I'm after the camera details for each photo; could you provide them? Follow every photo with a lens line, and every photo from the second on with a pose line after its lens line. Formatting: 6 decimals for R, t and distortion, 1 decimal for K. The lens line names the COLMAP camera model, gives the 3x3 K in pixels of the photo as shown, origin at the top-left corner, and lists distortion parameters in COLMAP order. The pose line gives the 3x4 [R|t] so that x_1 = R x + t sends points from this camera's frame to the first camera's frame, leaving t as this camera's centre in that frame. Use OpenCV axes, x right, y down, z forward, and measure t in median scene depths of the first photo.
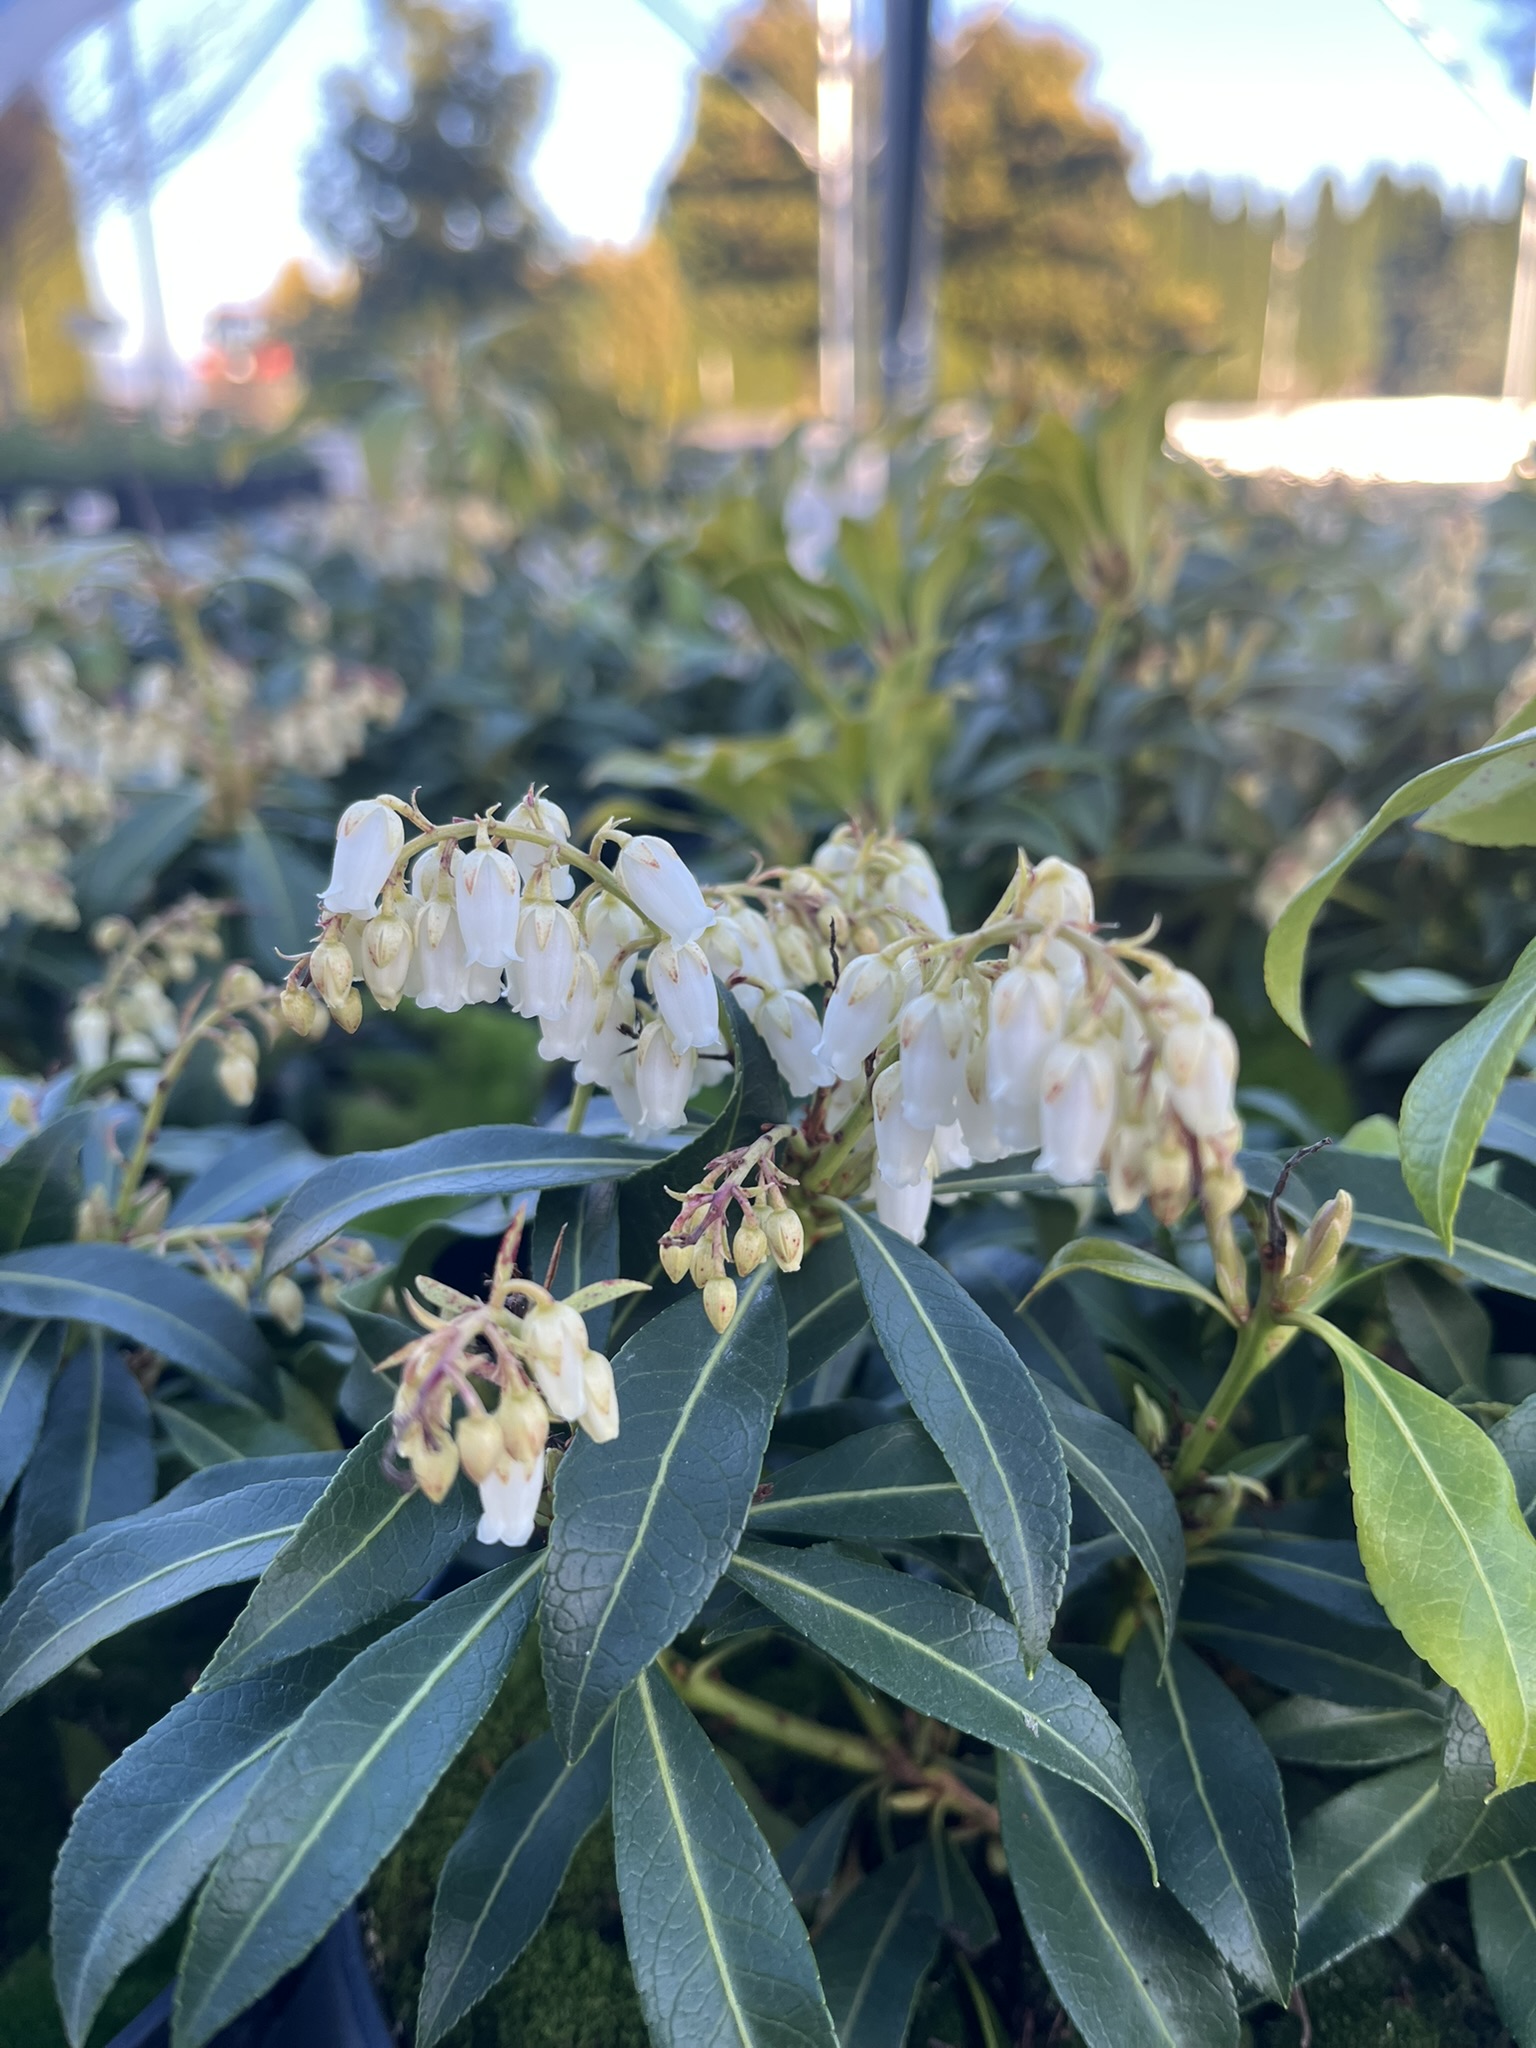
lens RADIAL K [[1603.9, 0, 768.0], [0, 1603.9, 1024.0], [0, 0, 1]] dist [0.069851, -0.164087]
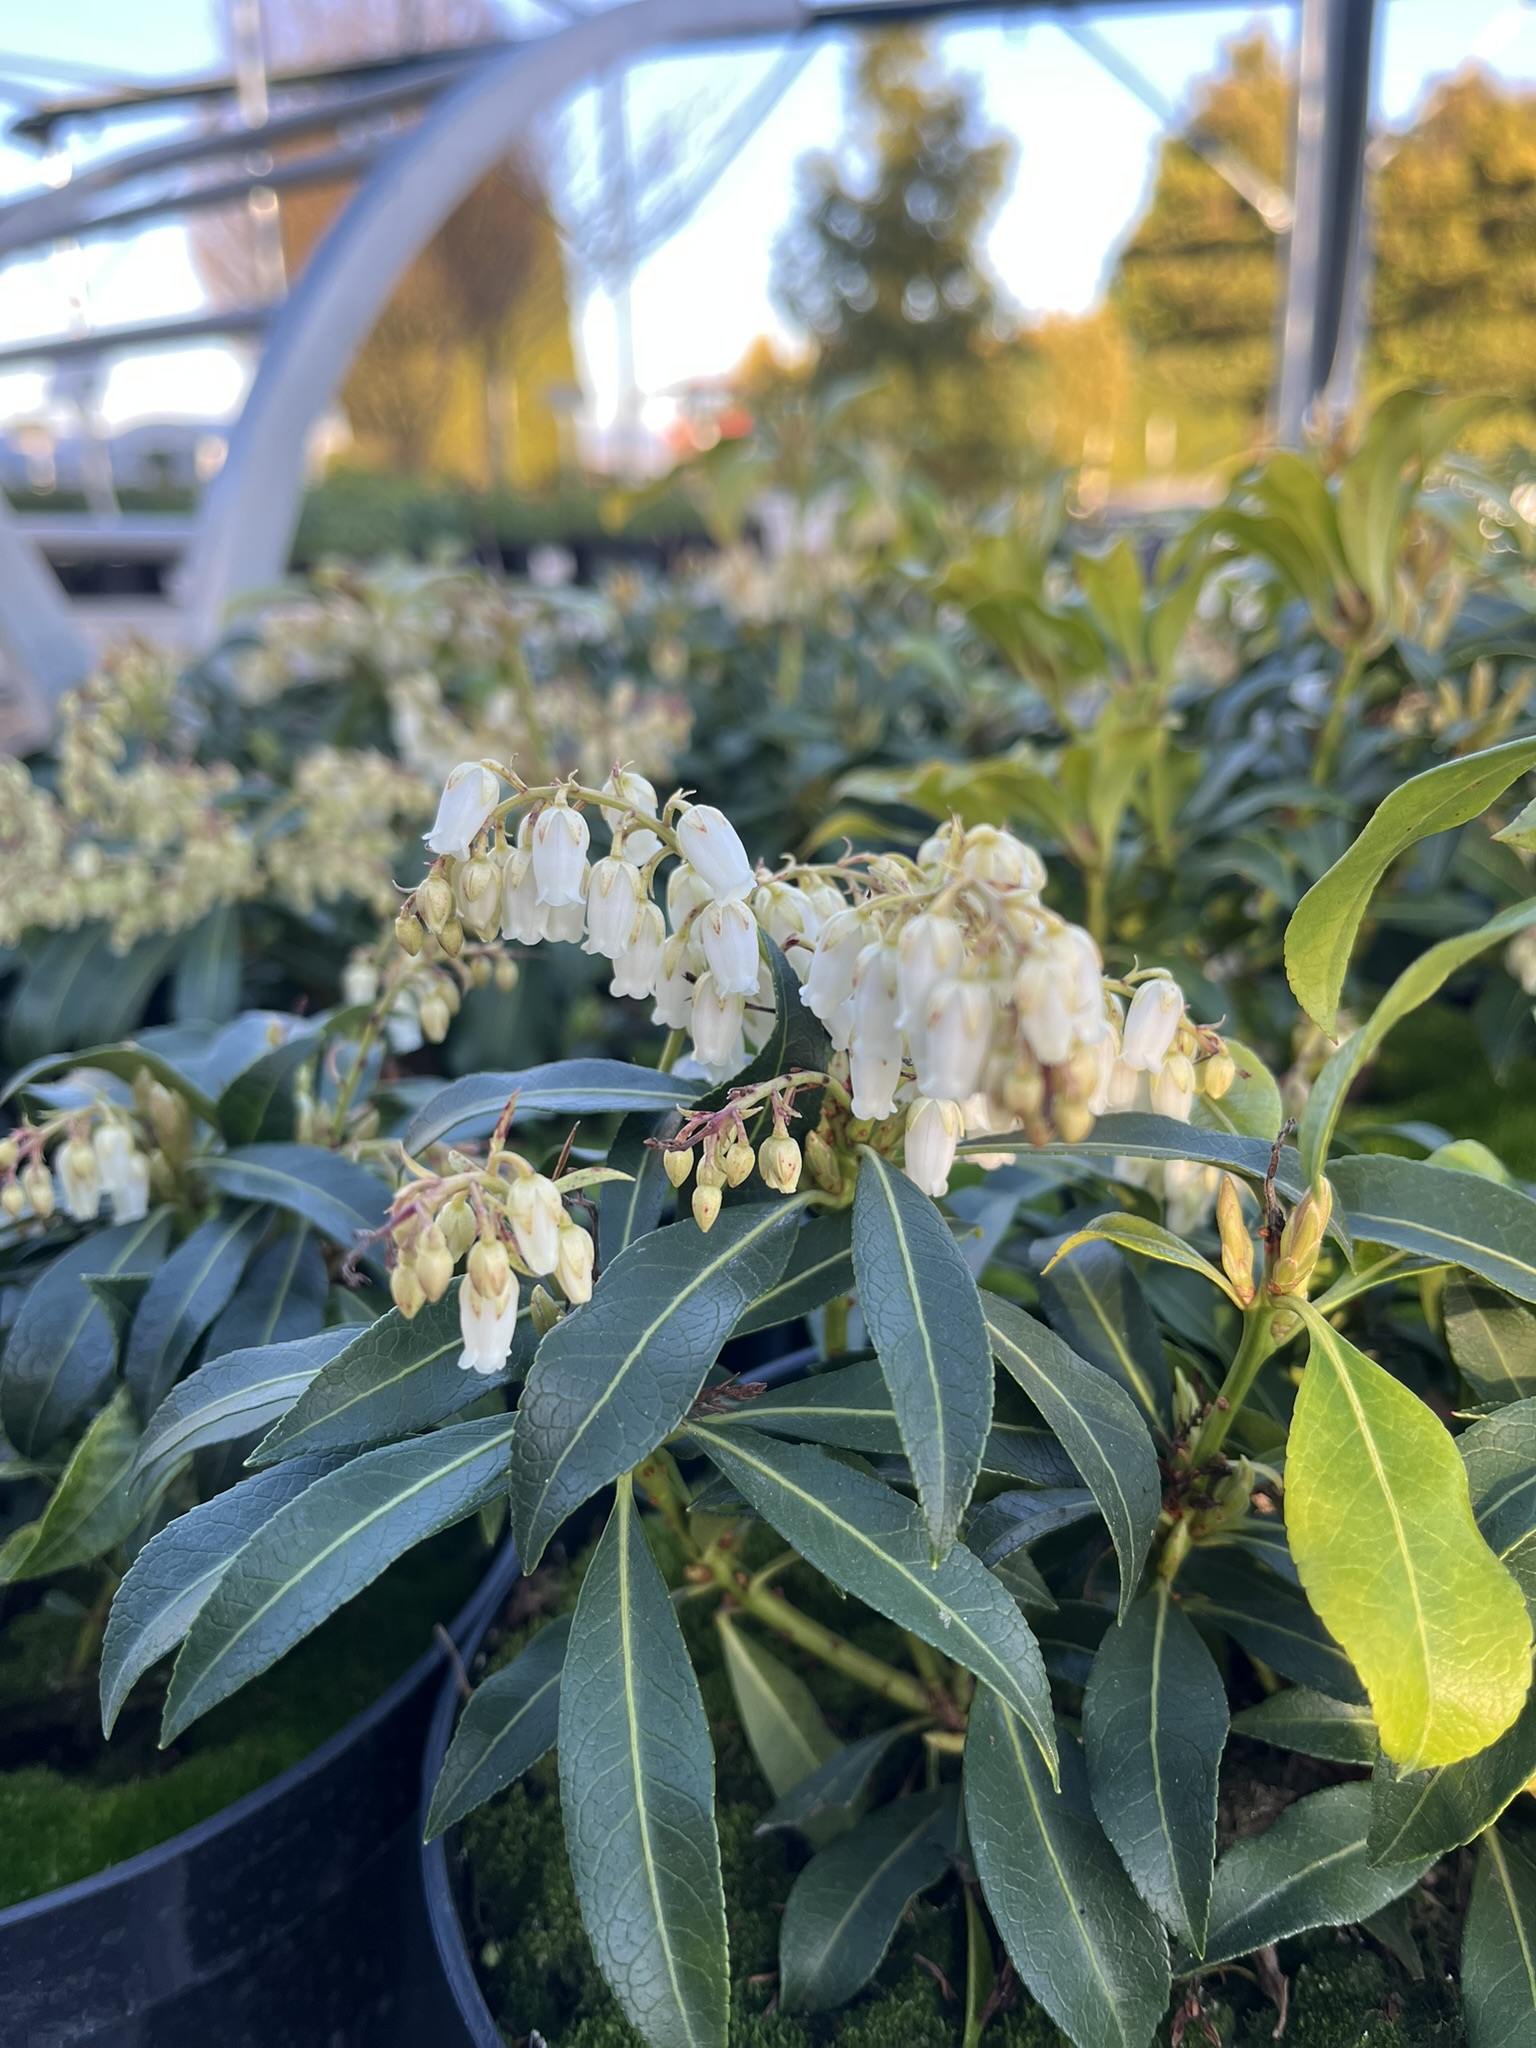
lens RADIAL K [[1596.5, 0, 768.0], [0, 1596.5, 1024.0], [0, 0, 1]] dist [0.037084, -0.089502]
pose [[0.969865, 0.078507, -0.230648, 0.243162], [-0.085705, 0.996092, -0.021340, 0.059052], [0.228072, 0.040465, 0.972803, -0.095873]]
